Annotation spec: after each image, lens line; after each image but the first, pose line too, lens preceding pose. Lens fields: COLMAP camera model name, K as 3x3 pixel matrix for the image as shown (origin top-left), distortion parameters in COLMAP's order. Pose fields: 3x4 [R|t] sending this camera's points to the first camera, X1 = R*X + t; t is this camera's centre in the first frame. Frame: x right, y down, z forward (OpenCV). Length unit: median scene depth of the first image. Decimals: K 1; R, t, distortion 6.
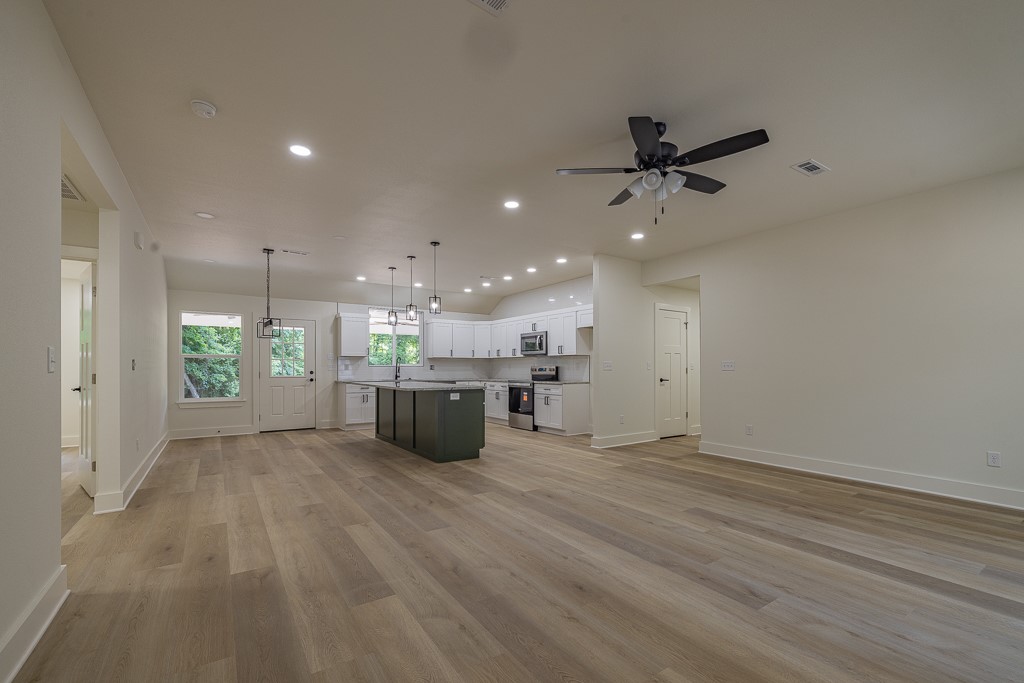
lens RADIAL K [[440.6, 0, 511.1], [0, 440.6, 361.2], [0, 0, 1]] dist [-0.000331, 0.000304]
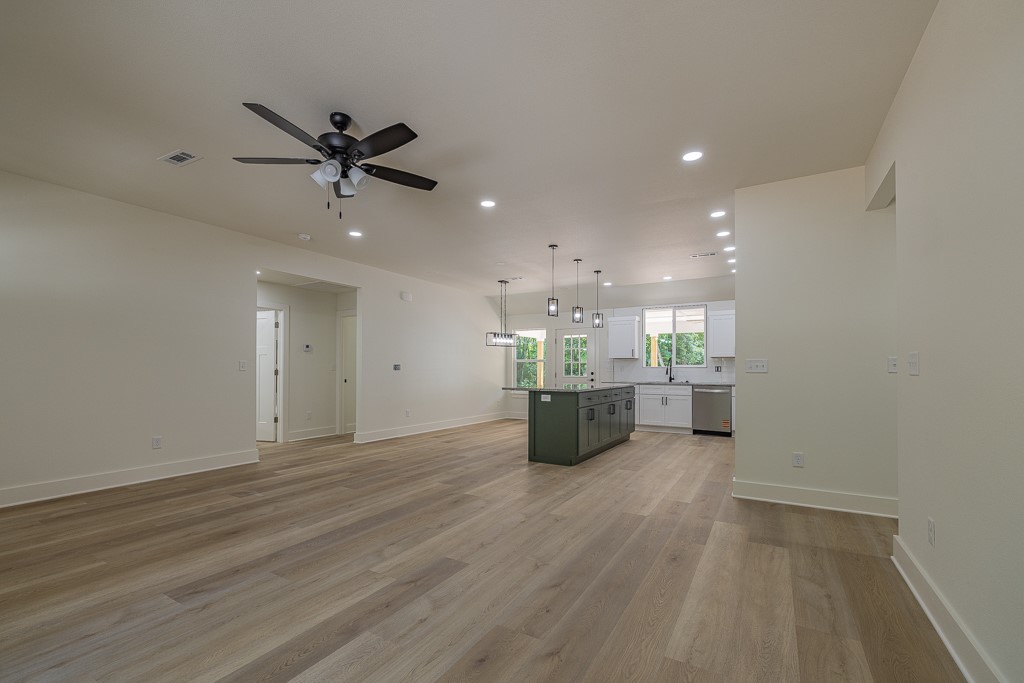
lens RADIAL K [[440.6, 0, 513.8], [0, 440.6, 357.0], [0, 0, 1]] dist [-0.000331, 0.000304]
pose [[0.422454, -0.025467, -0.906027, 0.568364], [0.013180, 0.999672, -0.021953, 0.006655], [0.906289, -0.002668, 0.422651, 0.393255]]
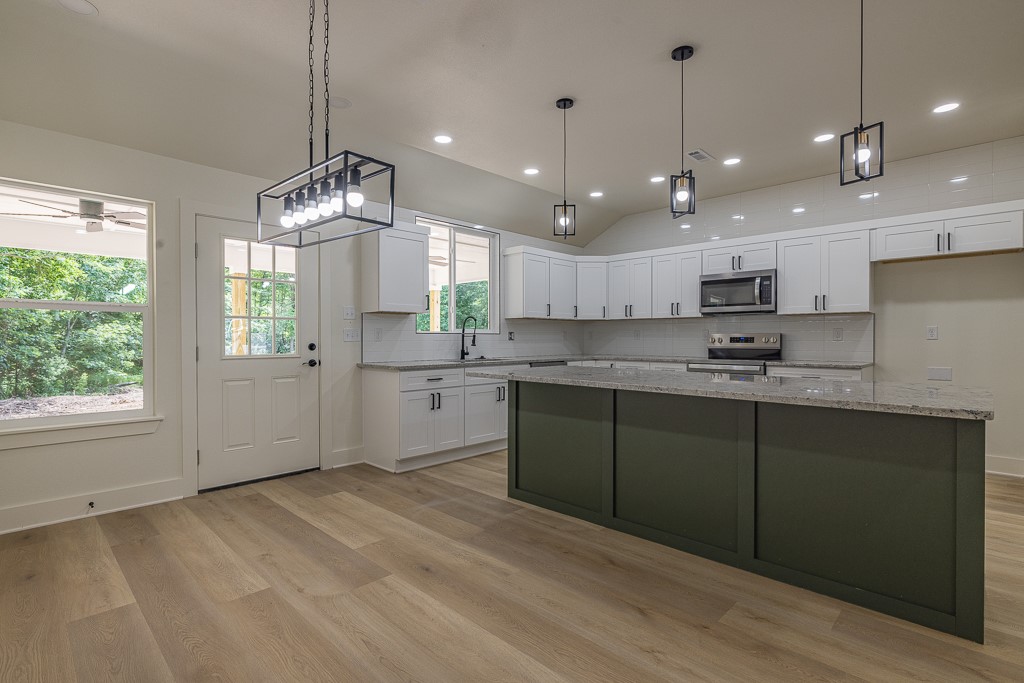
lens RADIAL K [[499.0, 0, 515.1], [0, 499.0, 336.5], [0, 0, 1]] dist [0.002798, -0.002566]
pose [[0.980455, 0.000878, 0.196744, -0.405423], [-0.003529, 0.999908, 0.013125, 0.009235], [-0.196714, -0.013563, 0.980367, 0.528649]]
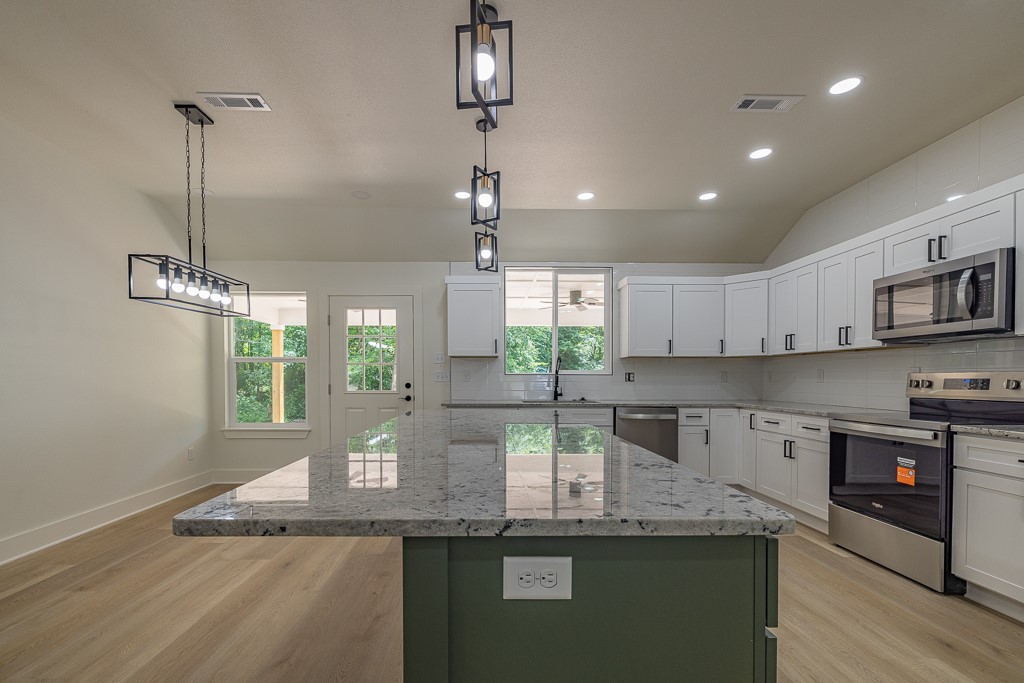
lens RADIAL K [[440.6, 0, 492.0], [0, 440.6, 388.8], [0, 0, 1]] dist [-0.000331, 0.000304]
pose [[0.835925, 0.014996, -0.548639, -0.047235], [0.007730, 0.999206, 0.039089, 0.009391], [0.548789, -0.036917, 0.835145, 0.667080]]
